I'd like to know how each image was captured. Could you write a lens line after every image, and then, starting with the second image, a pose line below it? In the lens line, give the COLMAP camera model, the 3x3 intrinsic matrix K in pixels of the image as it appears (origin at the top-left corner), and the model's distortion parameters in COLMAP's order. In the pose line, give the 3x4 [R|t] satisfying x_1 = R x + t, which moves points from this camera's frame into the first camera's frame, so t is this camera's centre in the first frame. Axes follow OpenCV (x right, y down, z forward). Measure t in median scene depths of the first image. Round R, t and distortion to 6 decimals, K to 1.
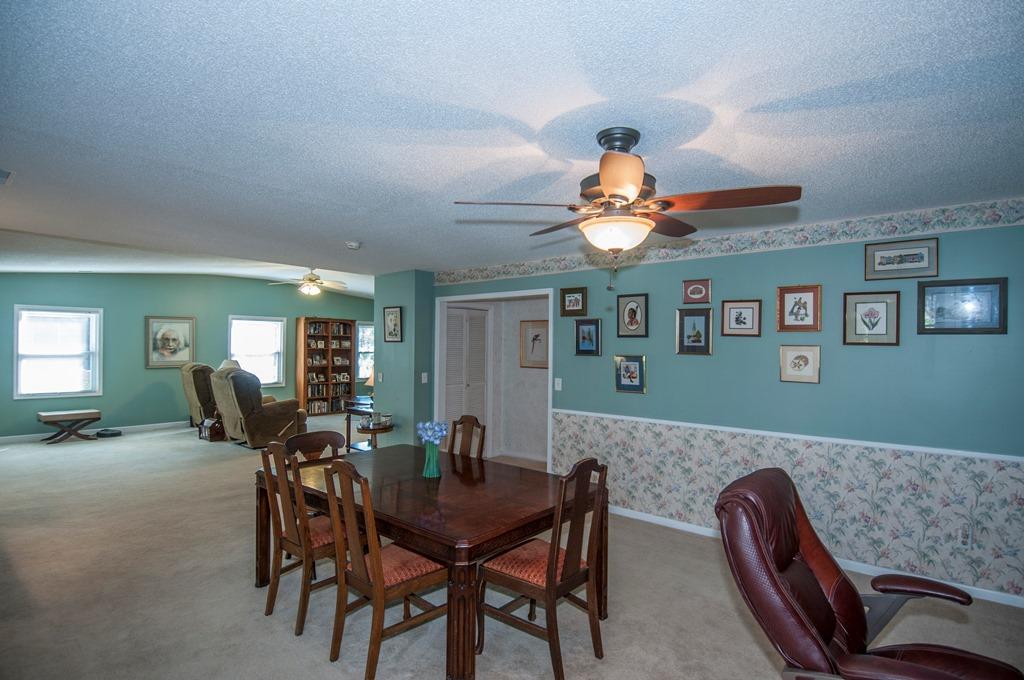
lens RADIAL K [[525.0, 0, 518.1], [0, 525.0, 341.8], [0, 0, 1]] dist [0.034390, -0.039533]
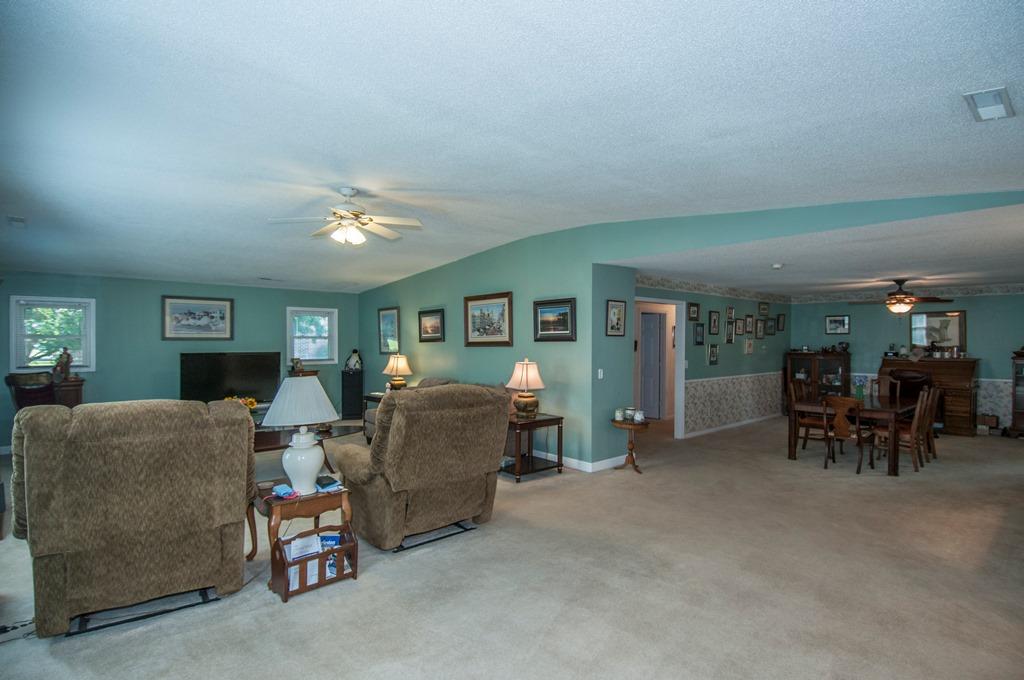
lens RADIAL K [[525.0, 0, 526.1], [0, 525.0, 343.5], [0, 0, 1]] dist [0.034390, -0.039533]
pose [[0.116015, -0.014370, 0.993144, -0.913200], [-0.010633, 0.999820, 0.015709, 0.000275], [-0.993191, -0.012383, 0.115841, 0.778883]]
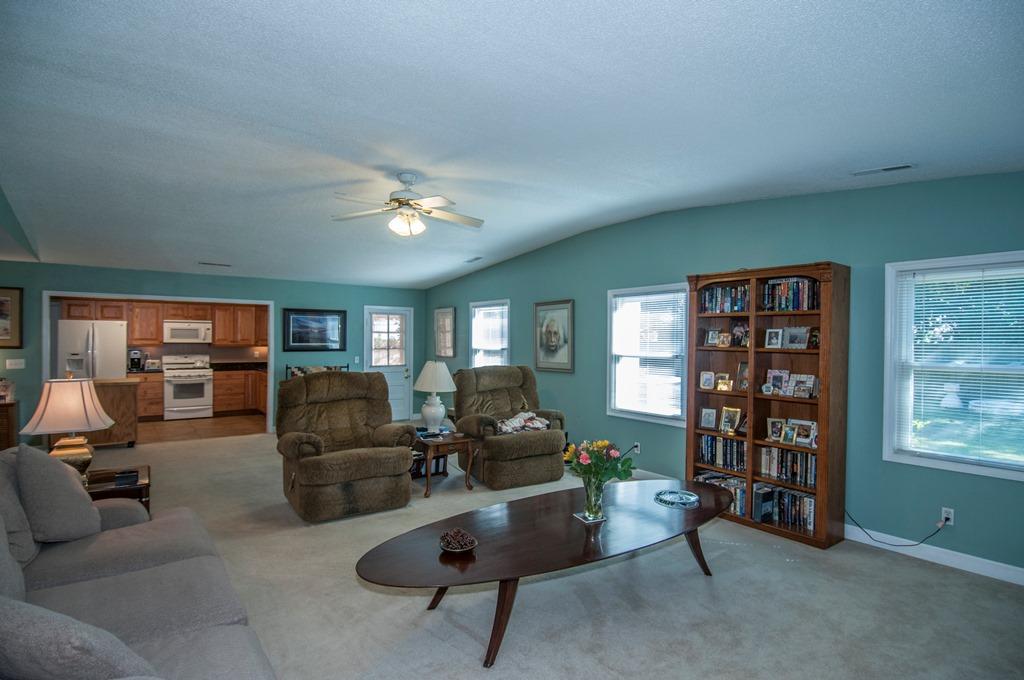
lens RADIAL K [[525.0, 0, 527.4], [0, 525.0, 342.3], [0, 0, 1]] dist [0.034390, -0.039533]
pose [[-0.212151, -0.004517, -0.977226, 0.060893], [-0.001372, 0.999990, -0.004325, 0.012775], [0.977236, 0.000423, -0.212155, 1.238148]]
